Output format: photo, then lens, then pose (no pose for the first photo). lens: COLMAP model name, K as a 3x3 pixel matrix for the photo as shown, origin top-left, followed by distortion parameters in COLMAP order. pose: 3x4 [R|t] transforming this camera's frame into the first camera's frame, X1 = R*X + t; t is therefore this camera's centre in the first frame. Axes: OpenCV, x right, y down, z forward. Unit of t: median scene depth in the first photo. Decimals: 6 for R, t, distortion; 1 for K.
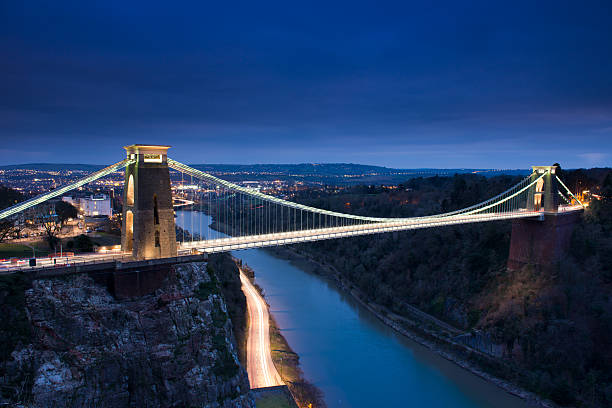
lens RADIAL K [[449.4, 0, 305.0], [0, 449.4, 196.2], [0, 0, 1]] dist [-0.046812, -0.001085]
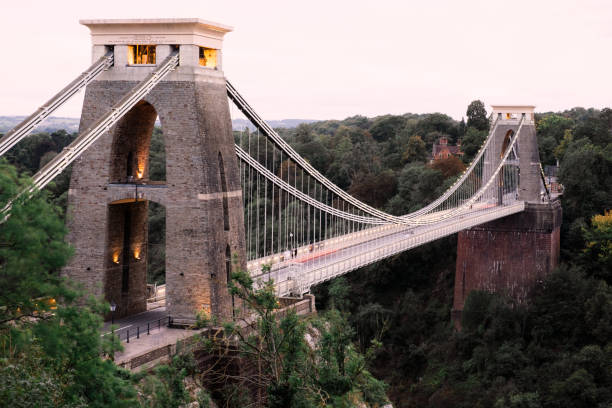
lens RADIAL K [[1247.8, 0, 306.0], [0, 1247.8, 204.0], [0, 0, 1]] dist [-0.000232, -0.120098]
pose [[0.829092, -0.029736, 0.558321, -0.536846], [0.026225, 0.999554, 0.014293, 0.016513], [-0.558496, 0.002791, 0.829502, 0.044592]]
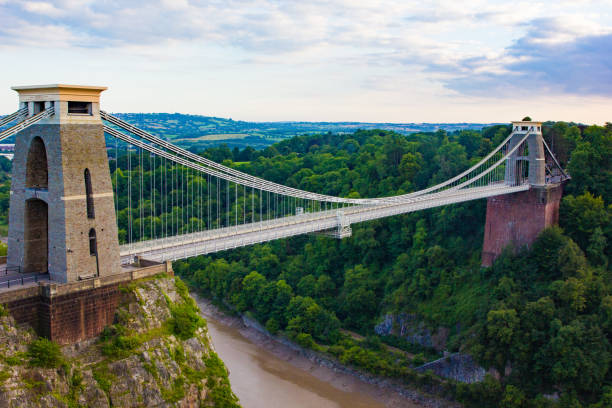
lens RADIAL K [[713.9, 0, 314.3], [0, 713.9, 202.1], [0, 0, 1]] dist [-0.106175, 0.018103]
pose [[0.952156, -0.029856, 0.304151, -0.205706], [0.014121, 0.998452, 0.053803, -0.004020], [-0.305286, -0.046934, 0.951103, 0.007455]]
